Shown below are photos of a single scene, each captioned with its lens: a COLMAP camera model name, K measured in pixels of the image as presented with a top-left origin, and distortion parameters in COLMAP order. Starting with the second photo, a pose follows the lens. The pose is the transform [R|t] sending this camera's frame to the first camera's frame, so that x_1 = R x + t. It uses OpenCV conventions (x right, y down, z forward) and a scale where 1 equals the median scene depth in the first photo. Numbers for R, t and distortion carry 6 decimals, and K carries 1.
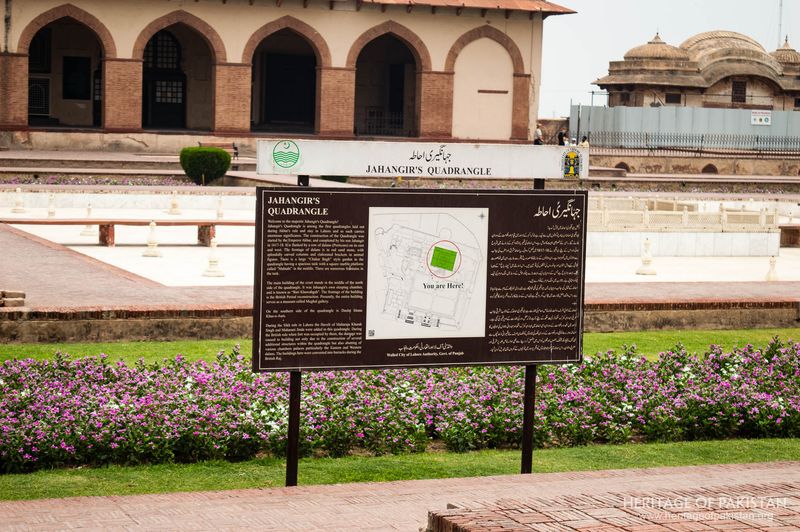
lens RADIAL K [[1852.0, 0, 400.0], [0, 1852.0, 266.0], [0, 0, 1]] dist [0.063499, 0.342190]
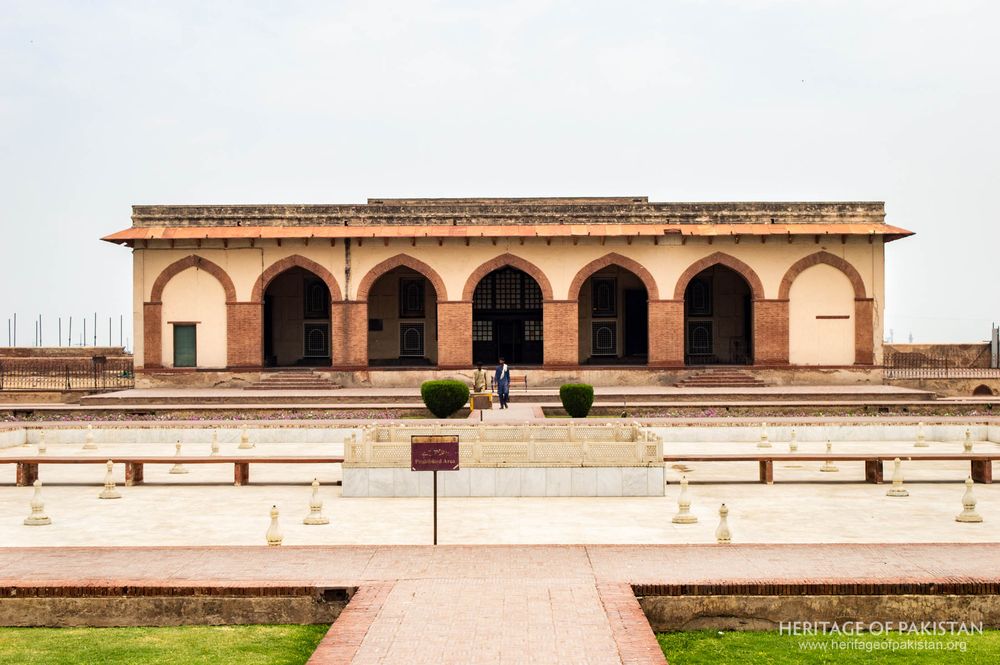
lens RADIAL K [[1533.8, 0, 500.0], [0, 1533.8, 332.5], [0, 0, 1]] dist [-0.014923, 0.009916]
pose [[0.924141, -0.038572, -0.380099, 0.223527], [0.001066, 0.995147, -0.098395, -0.006028], [0.382050, 0.090526, 0.919697, 0.201172]]
